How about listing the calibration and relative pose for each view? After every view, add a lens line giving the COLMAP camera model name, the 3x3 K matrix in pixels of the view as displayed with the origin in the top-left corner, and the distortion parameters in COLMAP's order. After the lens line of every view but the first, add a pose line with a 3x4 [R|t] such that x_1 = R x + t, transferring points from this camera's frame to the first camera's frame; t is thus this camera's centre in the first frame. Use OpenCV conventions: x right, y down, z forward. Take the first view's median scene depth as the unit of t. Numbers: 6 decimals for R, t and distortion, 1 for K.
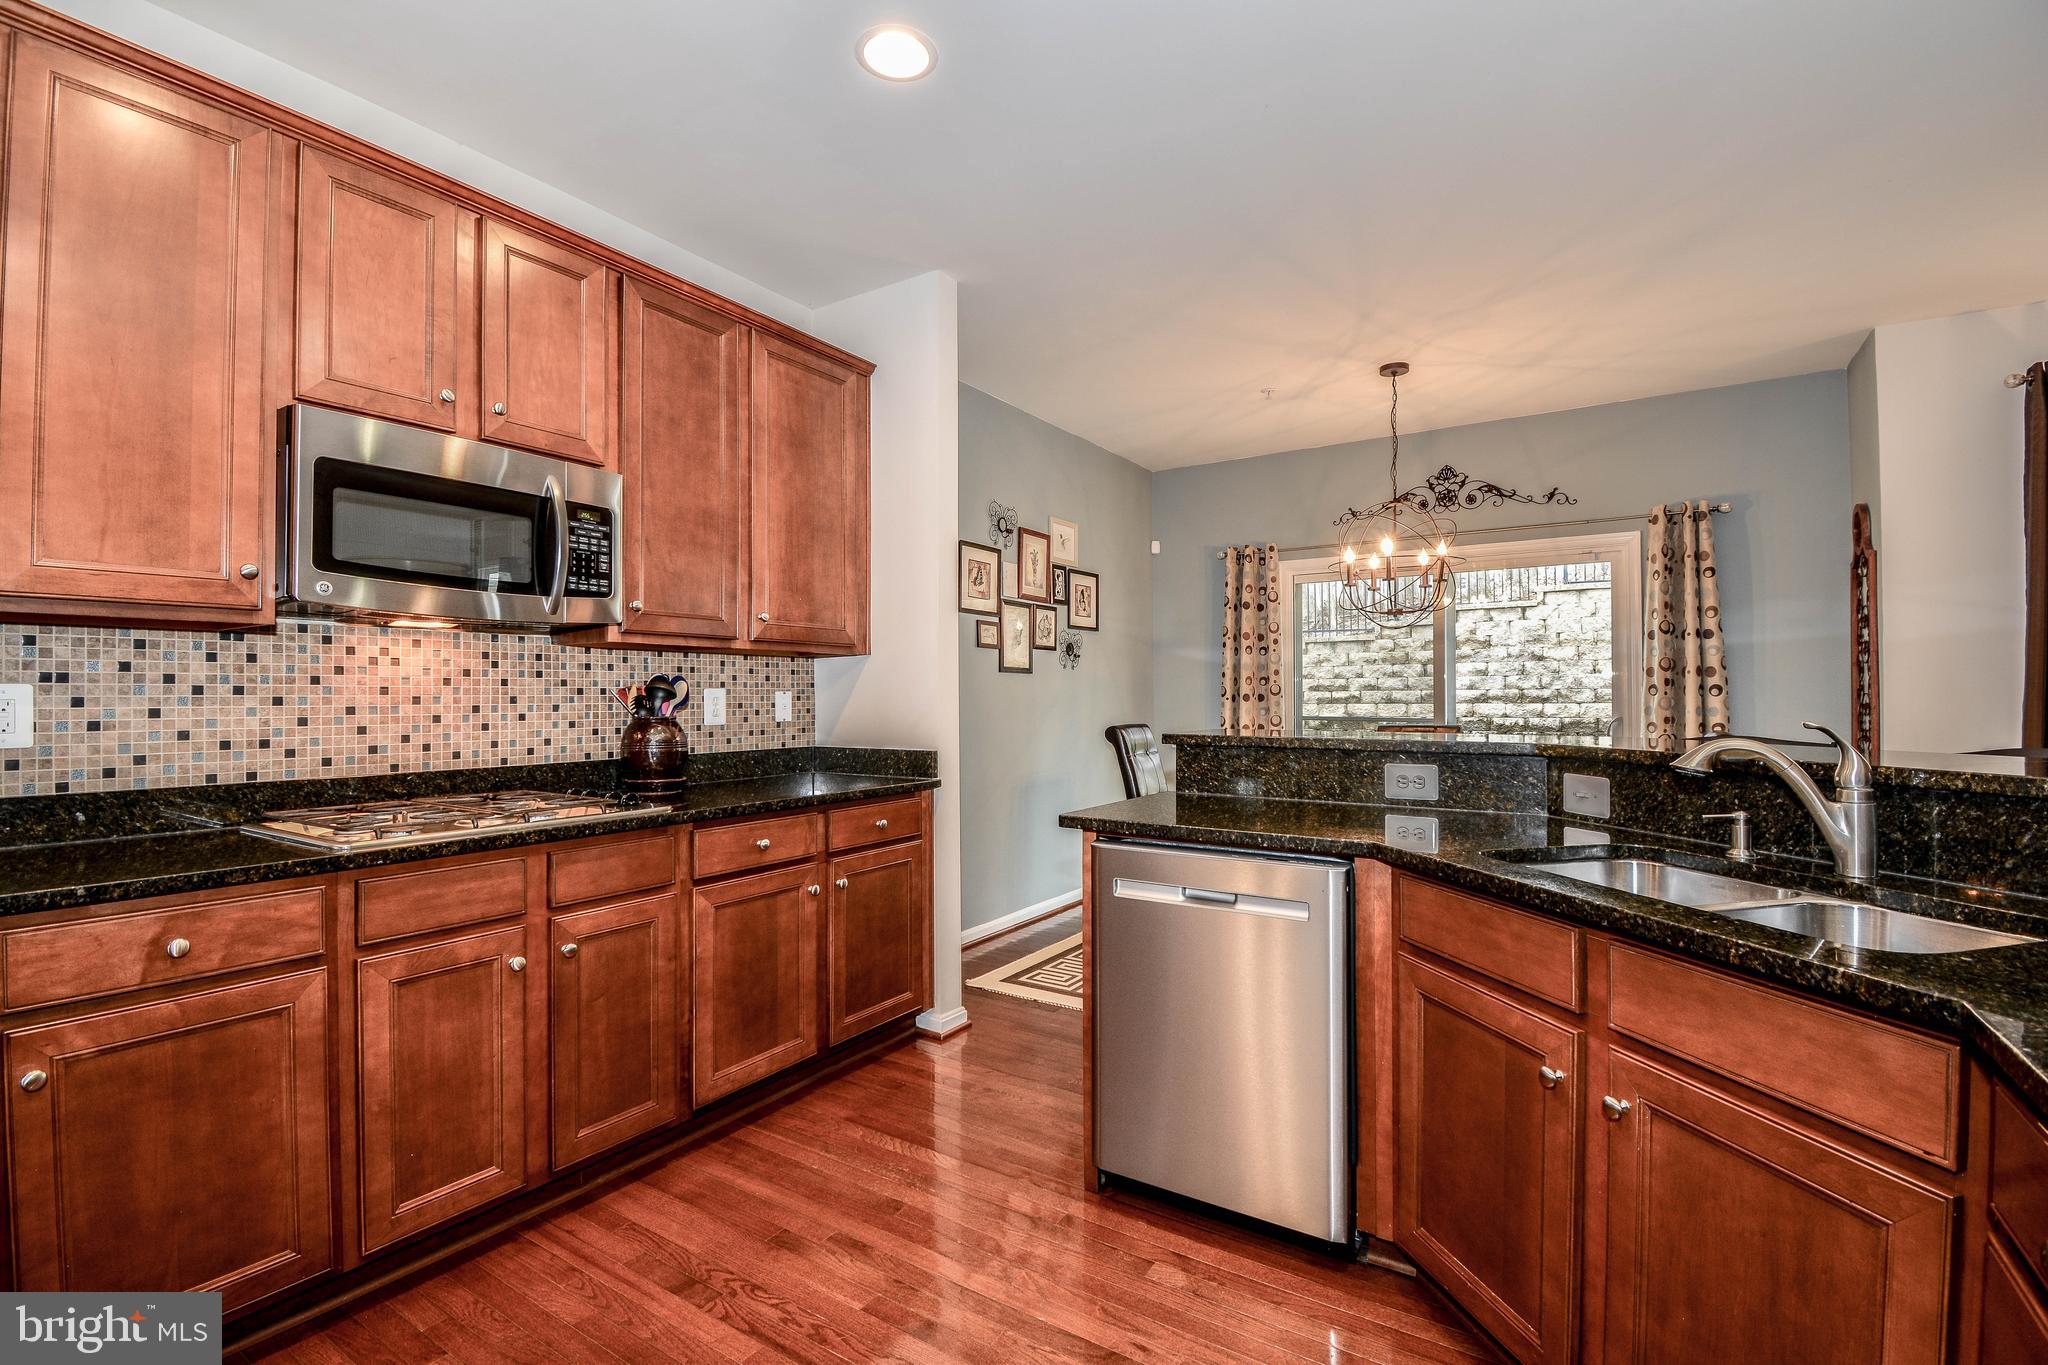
lens RADIAL K [[913.6, 0, 1042.3], [0, 913.6, 693.1], [0, 0, 1]] dist [0.006973, -0.015764]
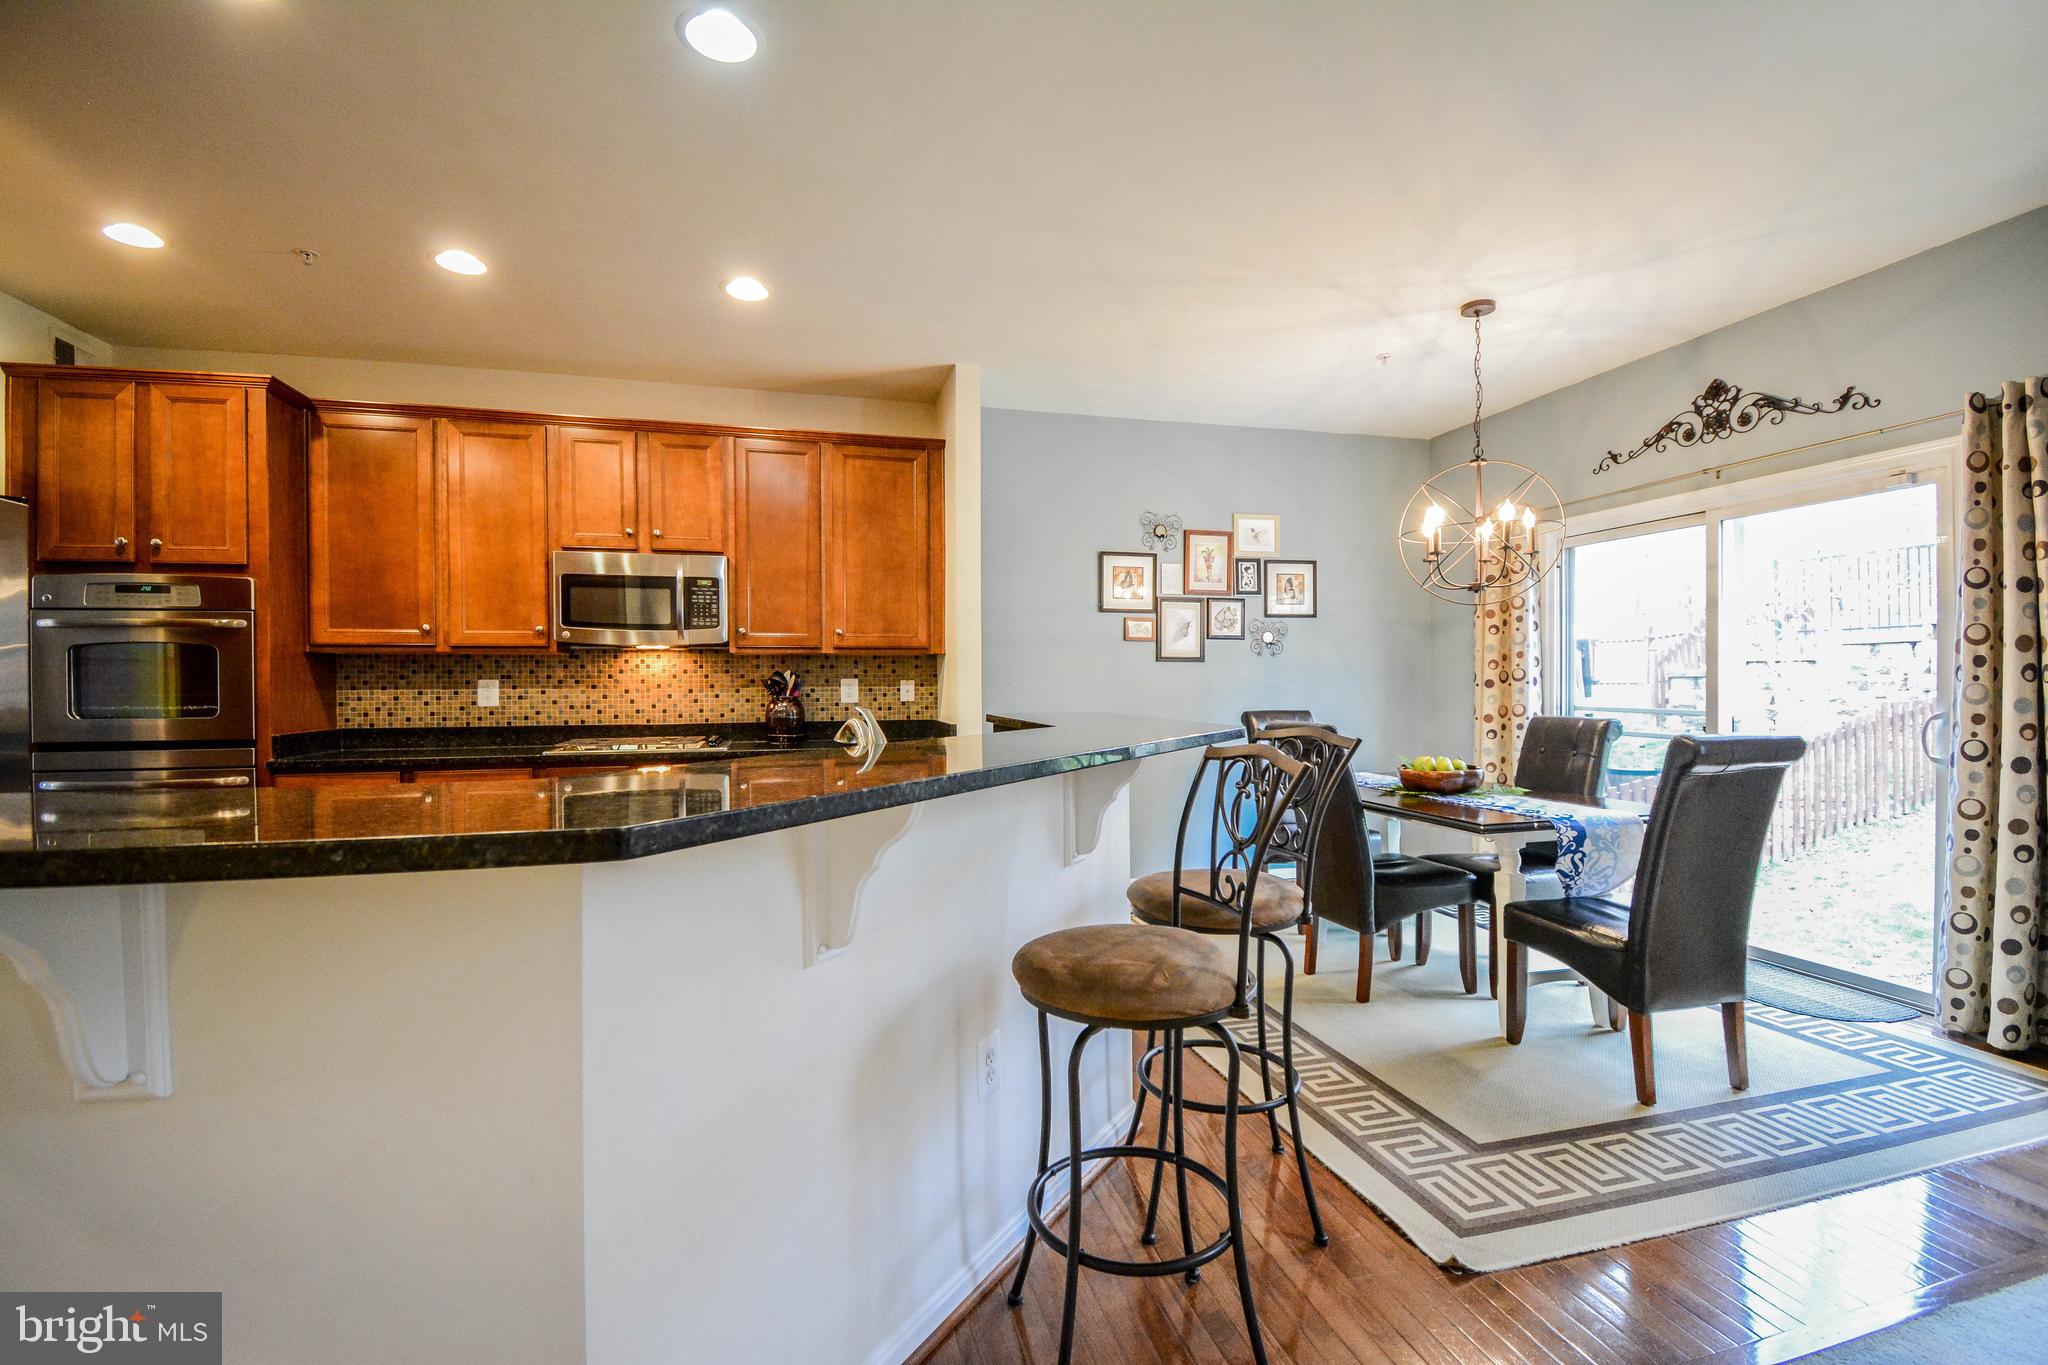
lens RADIAL K [[913.6, 0, 1030.2], [0, 913.6, 684.6], [0, 0, 1]] dist [0.006973, -0.015764]
pose [[0.734619, 0.002546, -0.678475, 0.847148], [0.003860, 0.999961, 0.007931, -0.005951], [0.678469, -0.008445, 0.734581, 0.089139]]
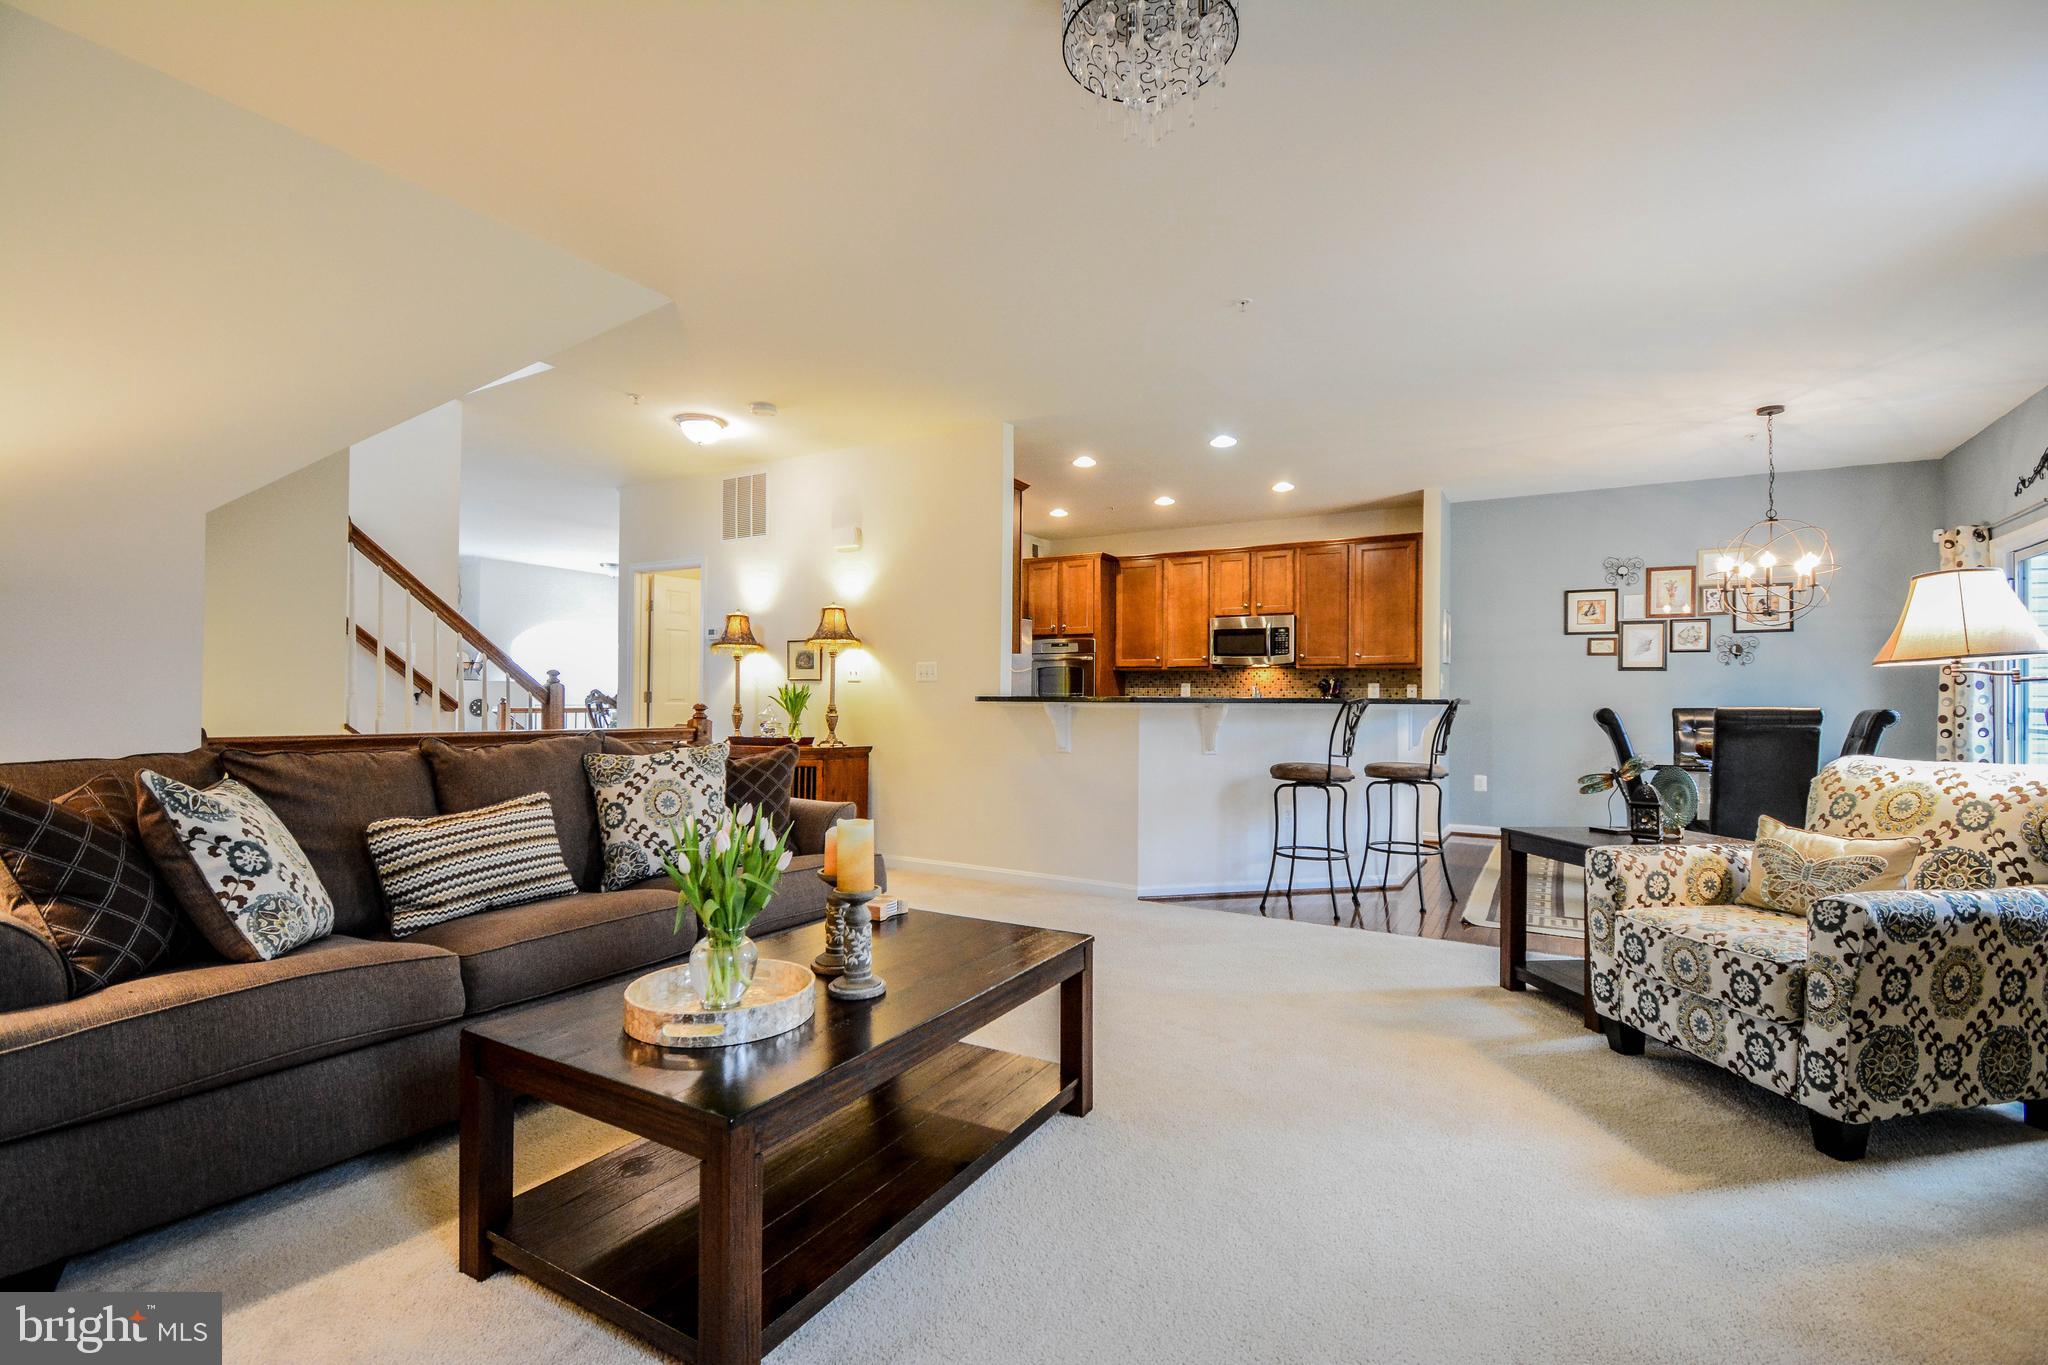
lens RADIAL K [[913.6, 0, 1013.0], [0, 913.6, 696.9], [0, 0, 1]] dist [0.006973, -0.015764]
pose [[0.014683, 0.001057, -0.999892, 1.994913], [-0.006208, 0.999980, 0.000966, 0.033955], [0.999873, 0.006193, 0.014689, -0.008142]]
